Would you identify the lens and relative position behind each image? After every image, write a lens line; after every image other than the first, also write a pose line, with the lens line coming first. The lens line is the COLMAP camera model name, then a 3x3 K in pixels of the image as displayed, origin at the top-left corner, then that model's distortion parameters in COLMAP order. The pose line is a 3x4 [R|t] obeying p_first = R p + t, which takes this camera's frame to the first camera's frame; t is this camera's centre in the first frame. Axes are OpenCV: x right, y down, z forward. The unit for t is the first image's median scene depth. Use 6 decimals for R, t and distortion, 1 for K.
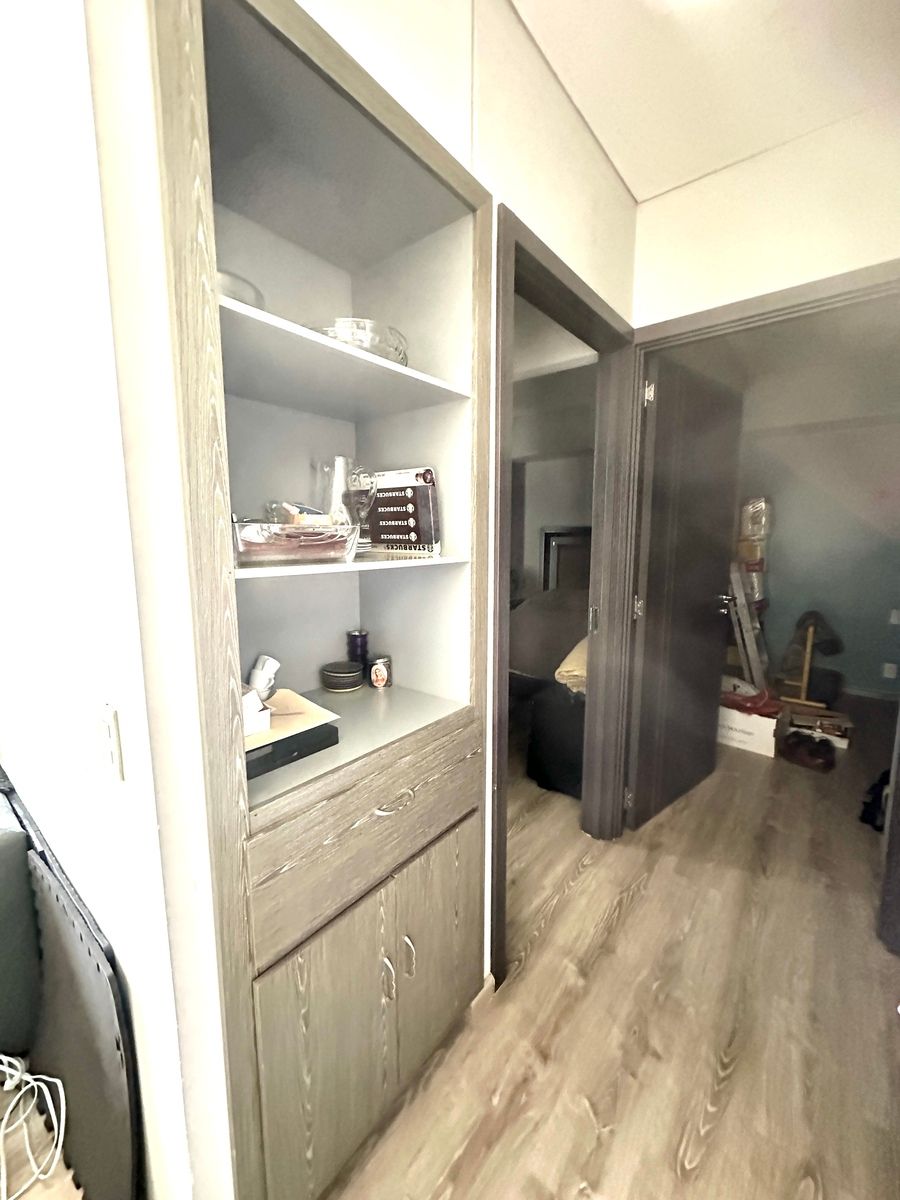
lens RADIAL K [[477.8, 0, 456.9], [0, 477.8, 599.4], [0, 0, 1]] dist [0.000914, 0.000424]
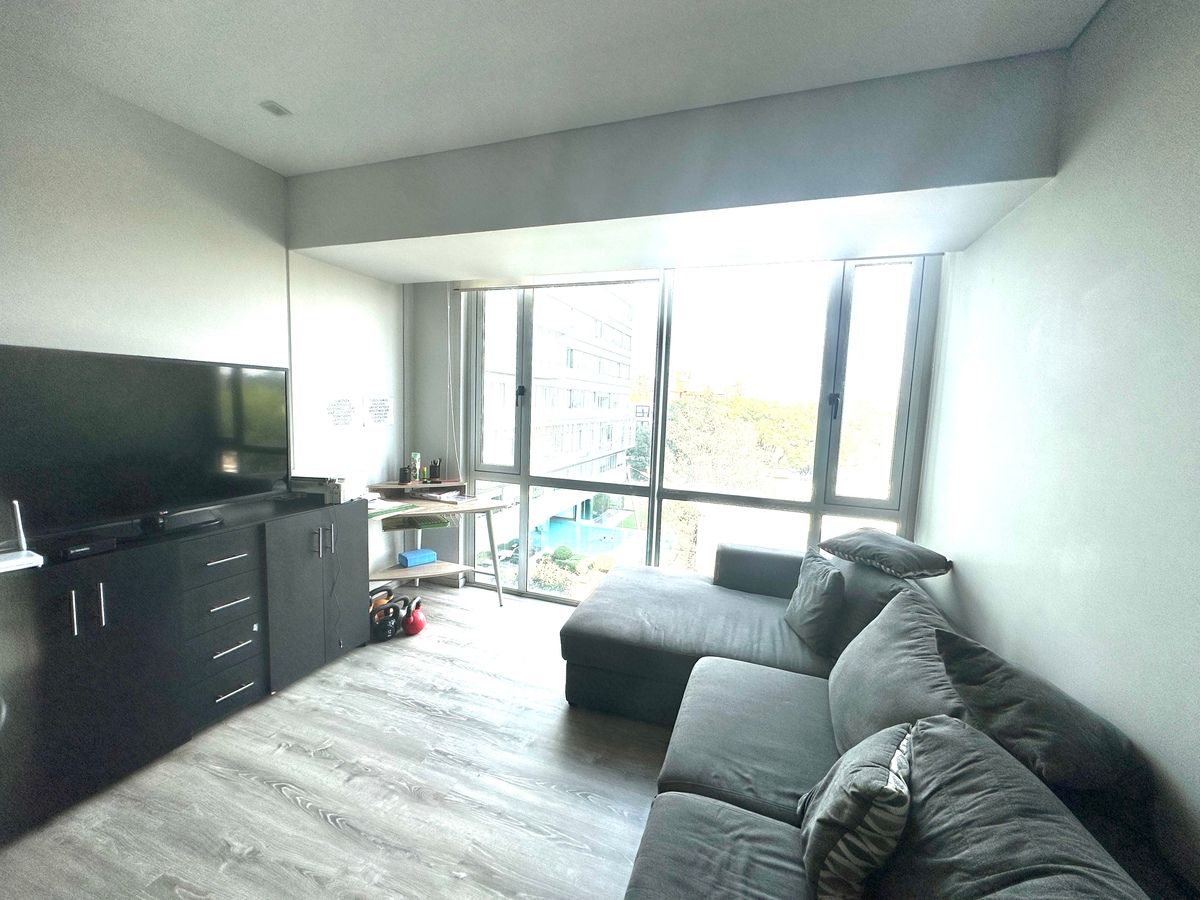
lens RADIAL K [[477.8, 0, 599.5], [0, 477.8, 450.1], [0, 0, 1]] dist [0.000914, 0.000424]
pose [[0.318649, 0.097339, -0.942861, 1.990116], [-0.163479, 0.985451, 0.046487, -0.225647], [0.933669, 0.139325, 0.329926, 1.131231]]
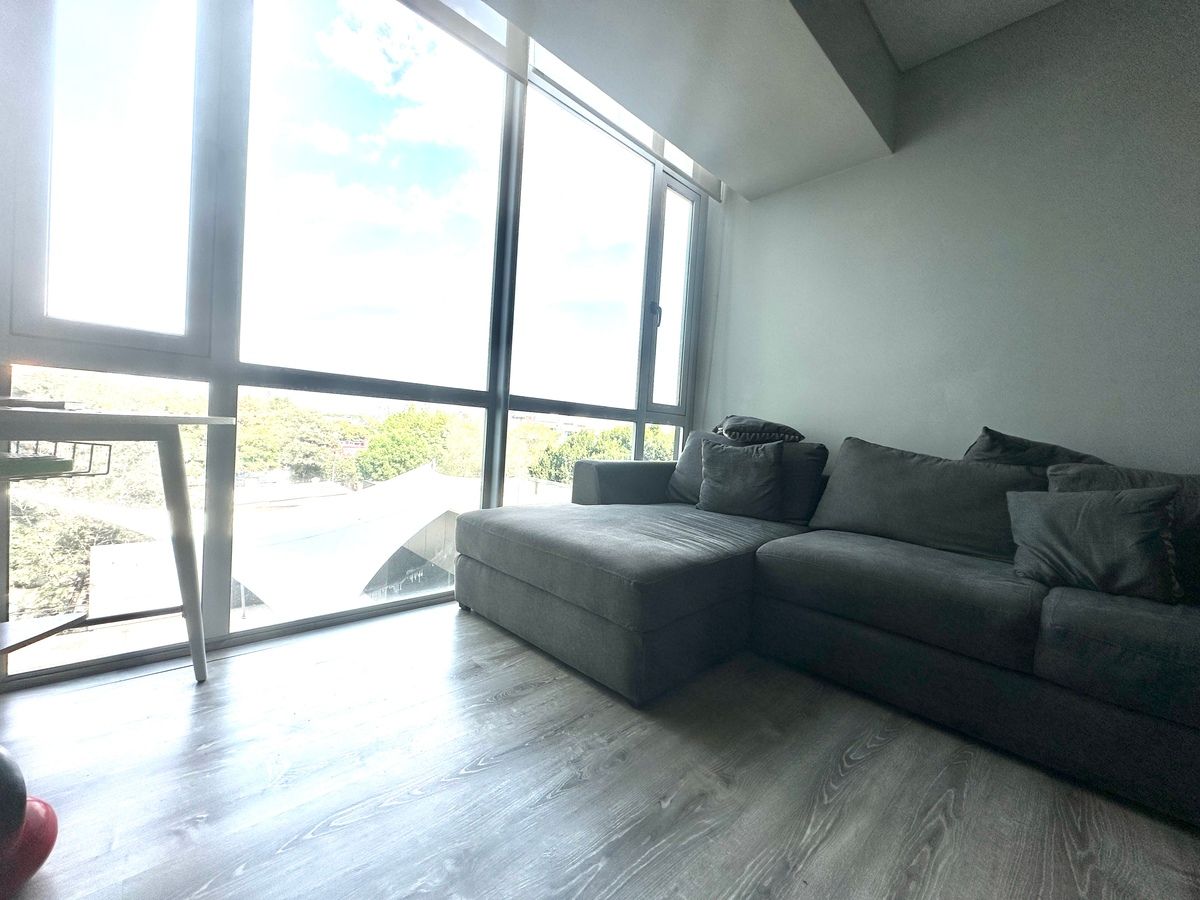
lens RADIAL K [[477.8, 0, 600.4], [0, 477.8, 446.9], [0, 0, 1]] dist [0.000914, 0.000424]
pose [[0.989440, 0.062239, -0.130900, 0.276773], [-0.076759, 0.991076, -0.108979, 0.407584], [0.122949, 0.117876, 0.985388, 0.623586]]
